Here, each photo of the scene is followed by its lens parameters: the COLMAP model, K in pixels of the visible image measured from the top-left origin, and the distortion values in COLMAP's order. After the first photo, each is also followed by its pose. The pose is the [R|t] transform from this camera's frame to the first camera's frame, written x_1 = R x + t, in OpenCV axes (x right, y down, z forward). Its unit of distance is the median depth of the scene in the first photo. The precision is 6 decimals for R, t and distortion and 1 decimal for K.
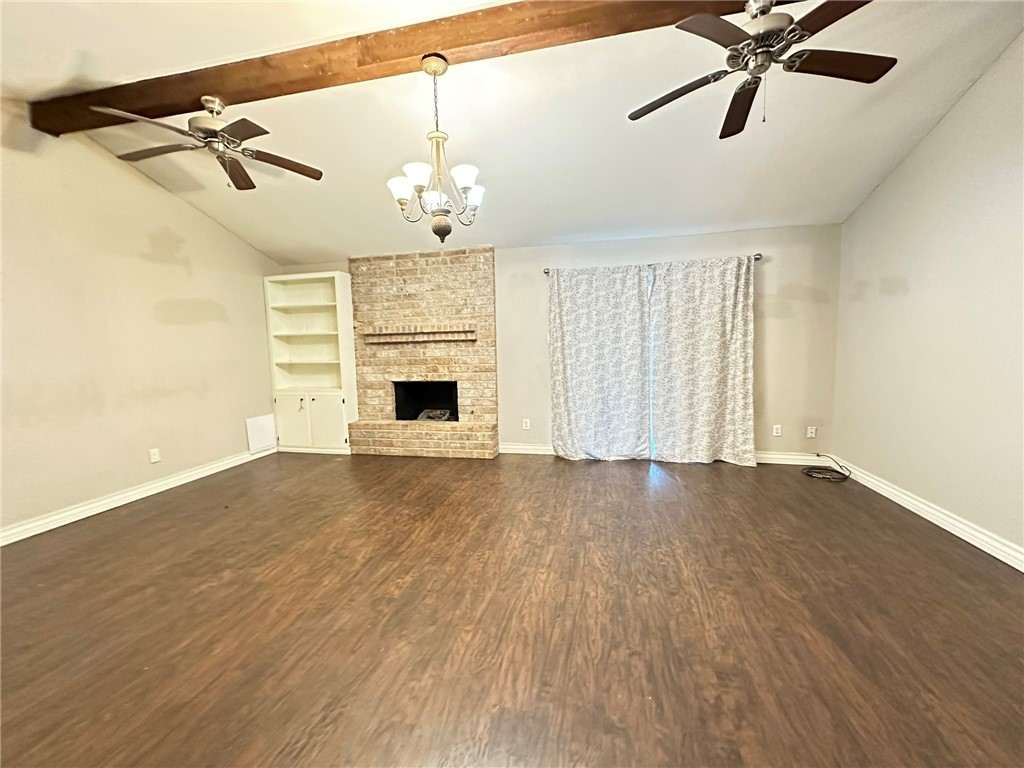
lens RADIAL K [[408.4, 0, 511.1], [0, 408.4, 382.8], [0, 0, 1]] dist [-0.001547, 0.000246]
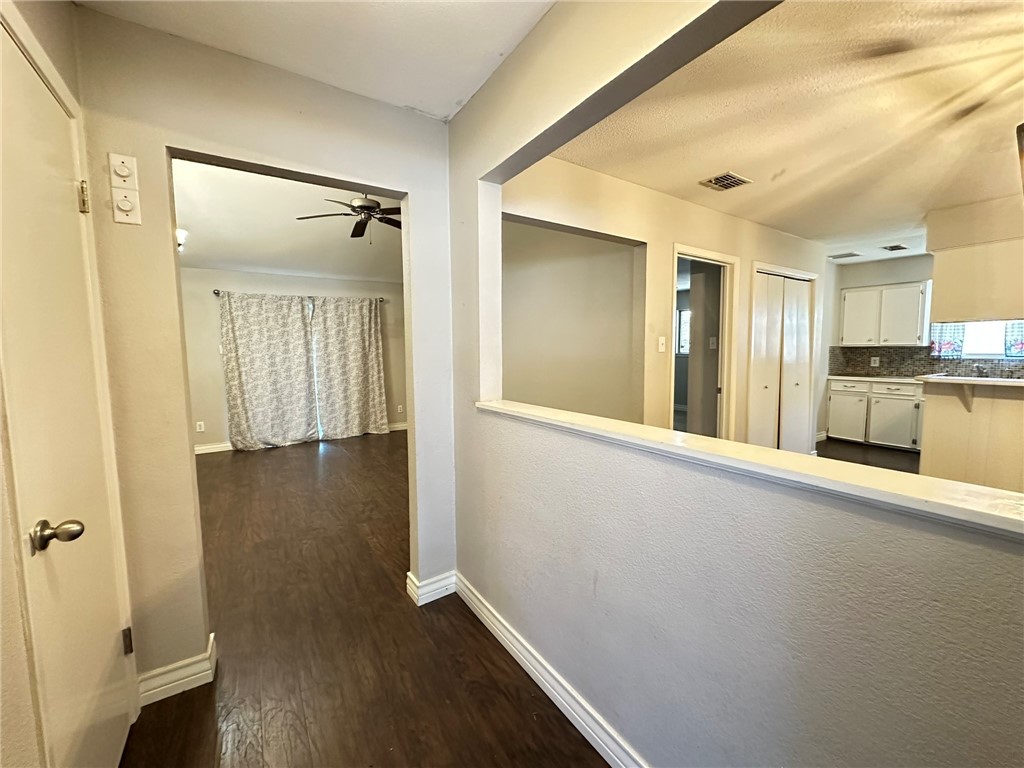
lens RADIAL K [[408.4, 0, 511.1], [0, 408.4, 382.8], [0, 0, 1]] dist [-0.001547, 0.000246]
pose [[0.697800, -0.046553, 0.714778, -0.172203], [0.065483, 0.997853, 0.001062, 0.039728], [-0.713293, 0.046065, 0.699350, -0.407247]]
